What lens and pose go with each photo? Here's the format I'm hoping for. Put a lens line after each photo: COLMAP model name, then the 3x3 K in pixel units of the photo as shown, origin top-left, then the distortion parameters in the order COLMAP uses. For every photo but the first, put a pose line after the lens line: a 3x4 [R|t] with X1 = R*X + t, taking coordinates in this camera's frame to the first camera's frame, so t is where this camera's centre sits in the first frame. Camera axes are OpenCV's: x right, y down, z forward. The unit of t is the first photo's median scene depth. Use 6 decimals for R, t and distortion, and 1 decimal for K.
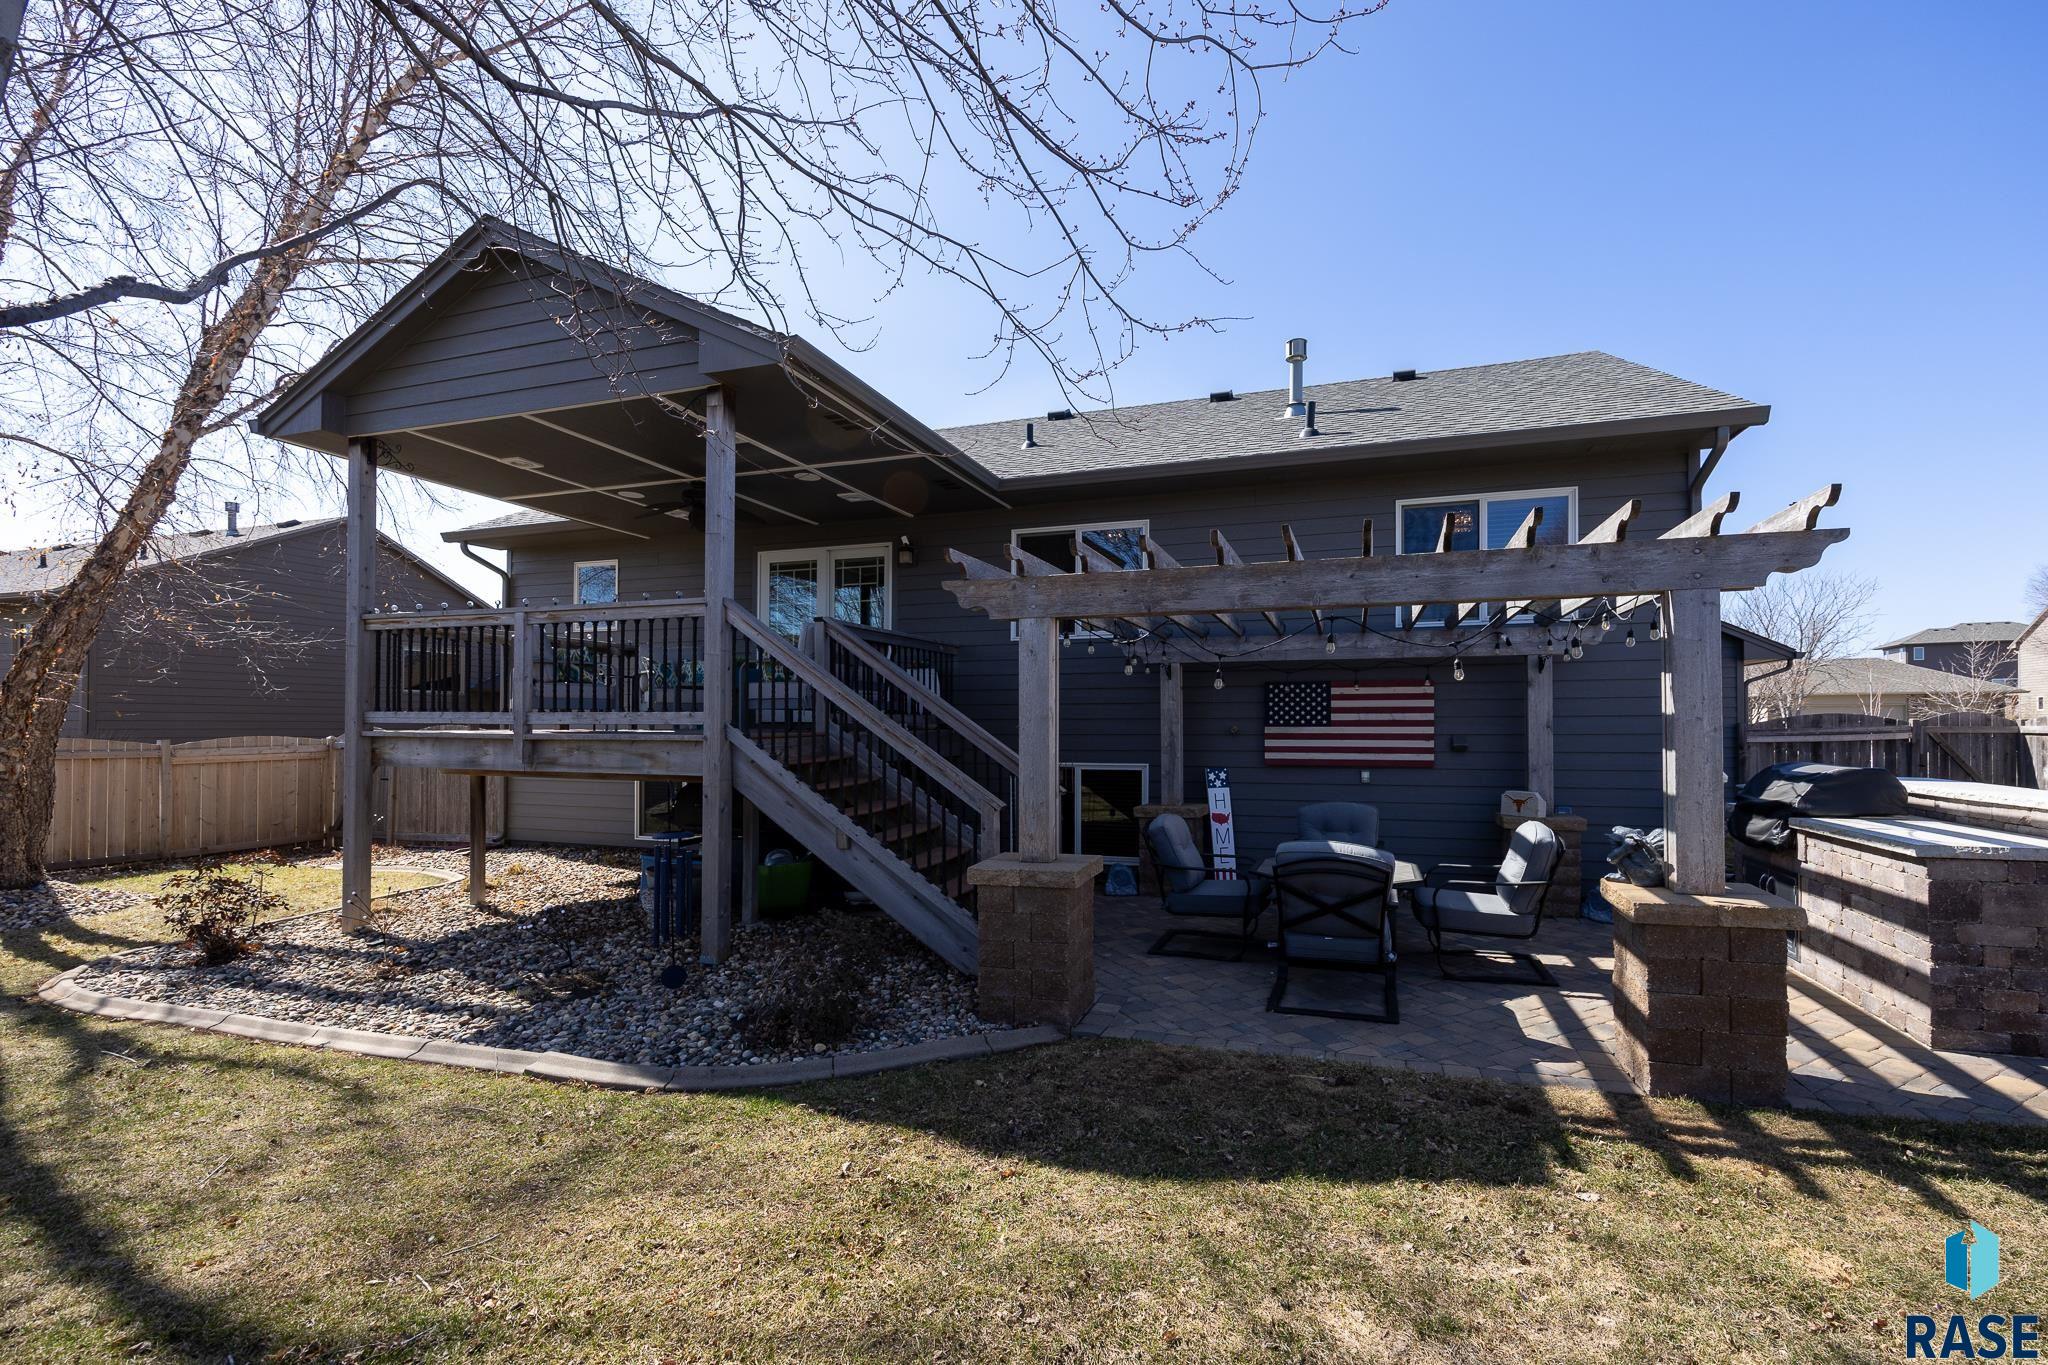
lens RADIAL K [[828.9, 0, 1058.4], [0, 828.9, 737.2], [0, 0, 1]] dist [-0.000785, 0.000758]
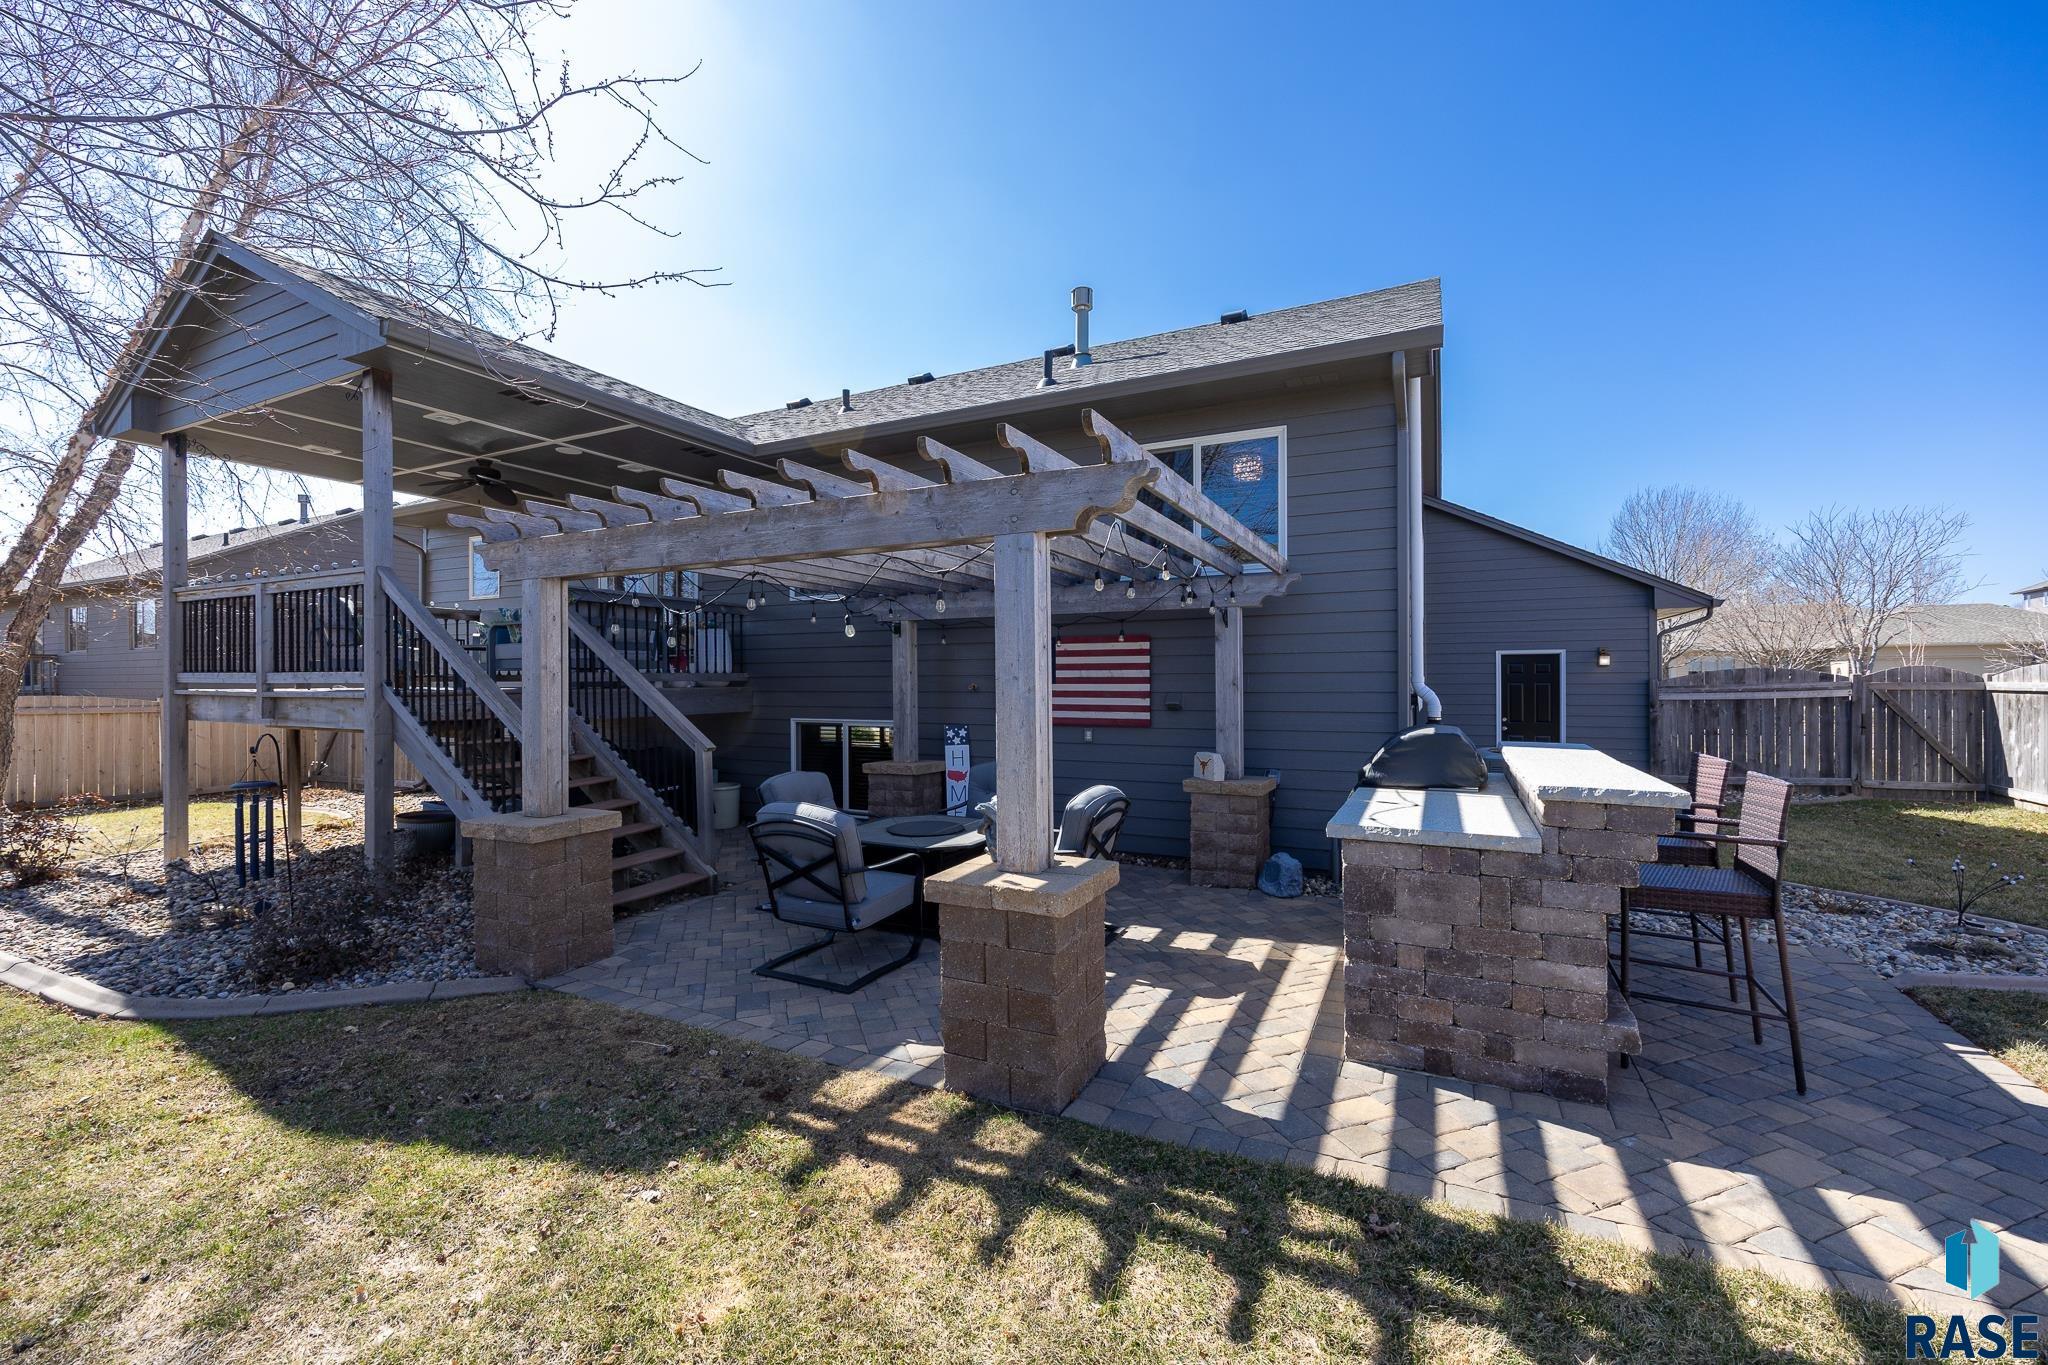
lens RADIAL K [[793.4, 0, 1006.0], [0, 793.4, 708.8], [0, 0, 1]] dist [-0.002054, 0.000435]
pose [[0.989111, 0.003381, -0.147135, 0.594281], [-0.000309, 0.999782, 0.020890, -0.004865], [0.147174, -0.020617, 0.988896, 0.097035]]
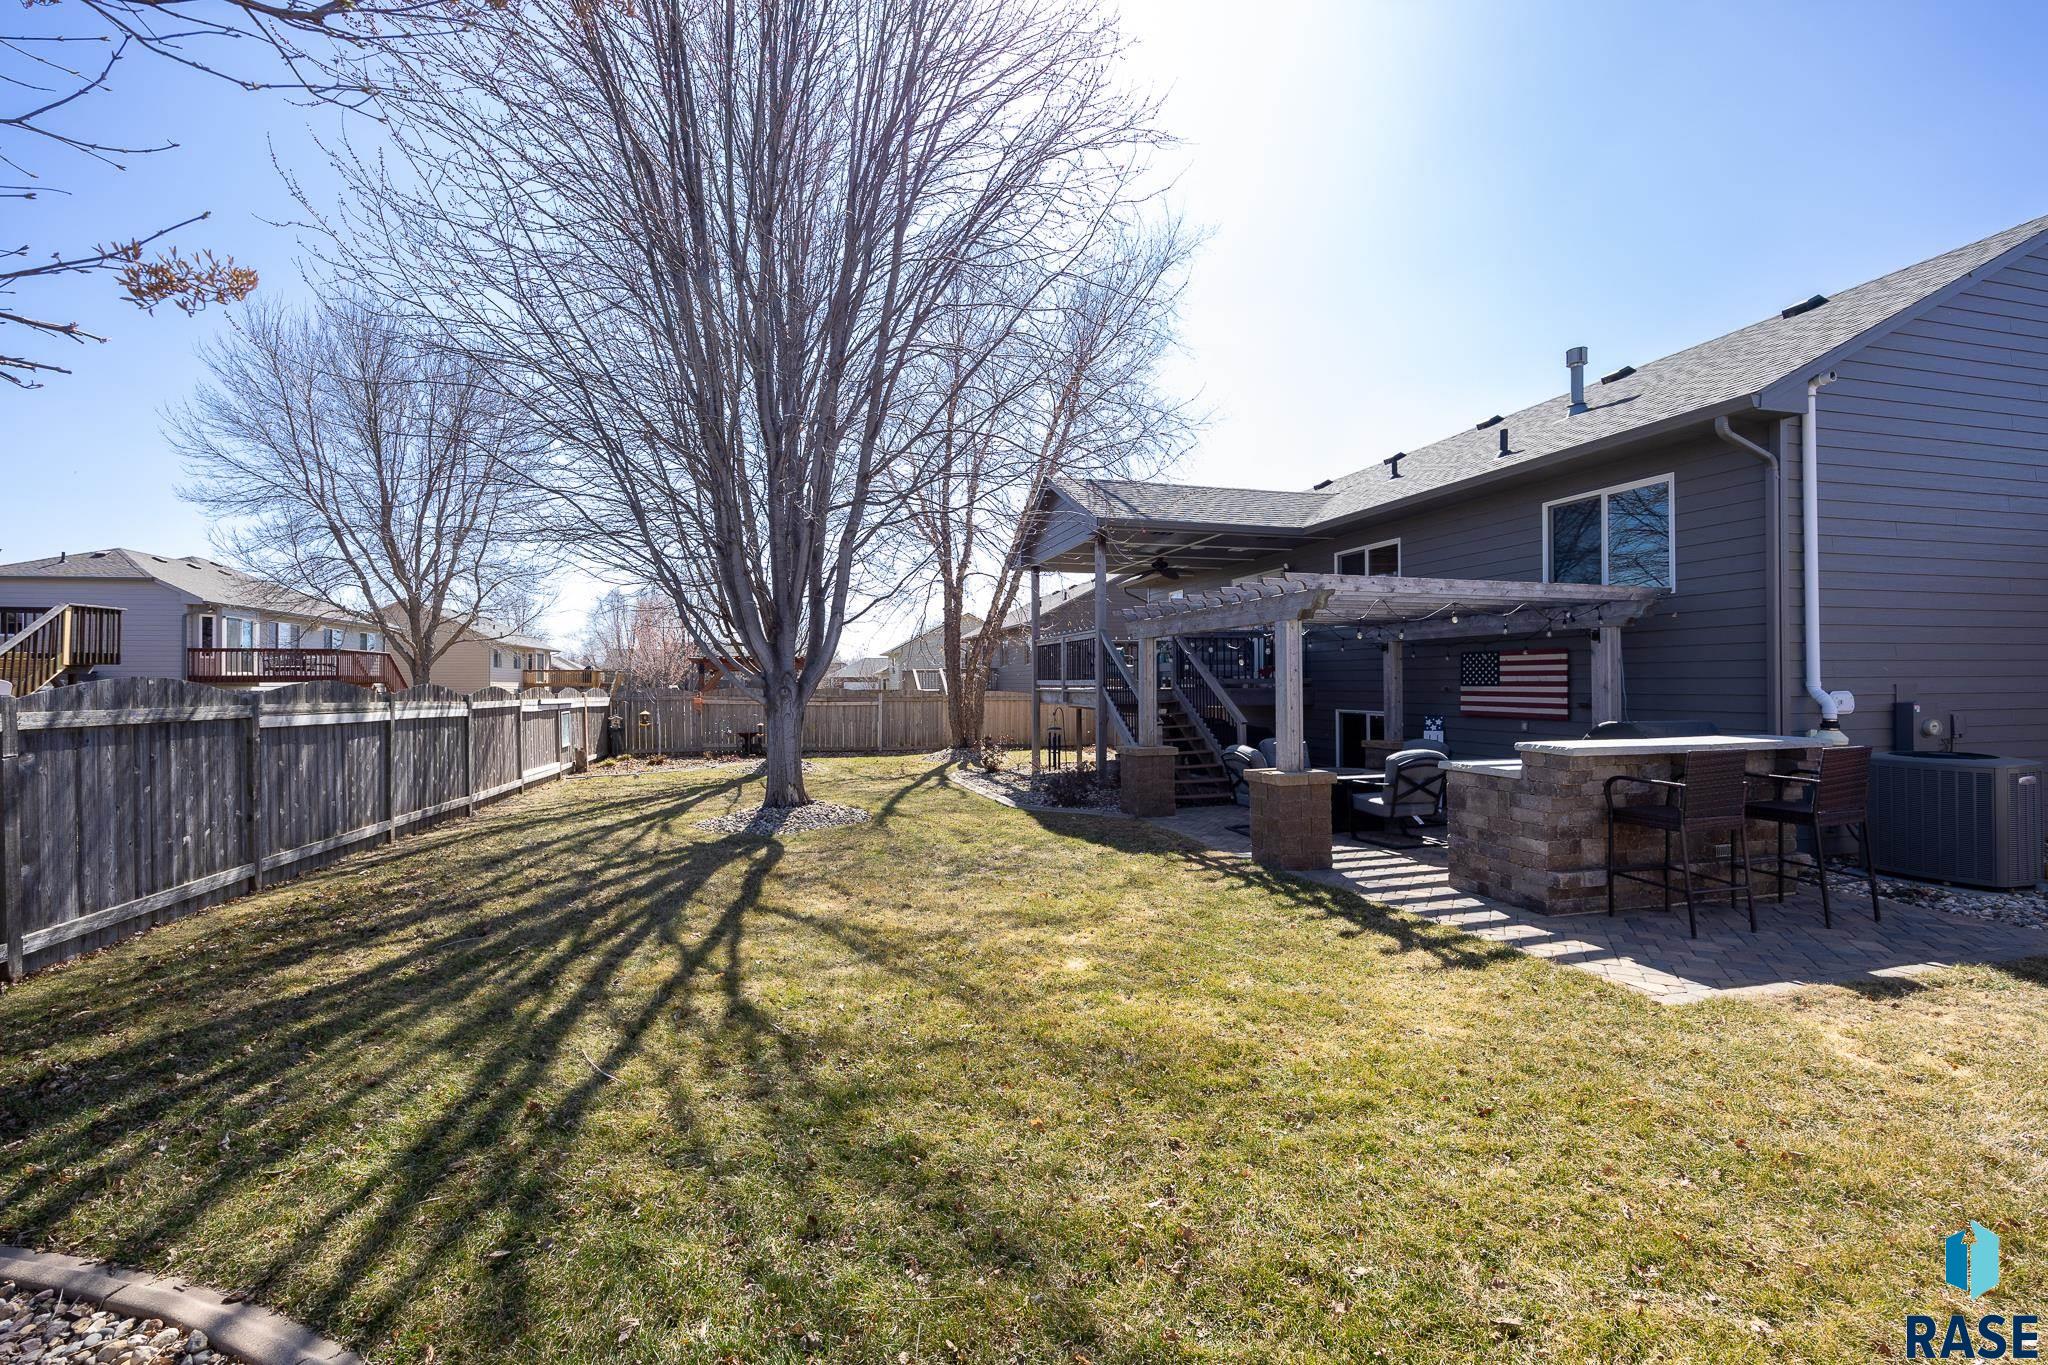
lens RADIAL K [[793.4, 0, 1030.2], [0, 793.4, 696.0], [0, 0, 1]] dist [-0.002054, 0.000435]
pose [[0.567721, 0.011622, -0.823139, 1.343354], [-0.008387, 0.999930, 0.008334, -0.003552], [0.823178, 0.002172, 0.567779, -0.416824]]
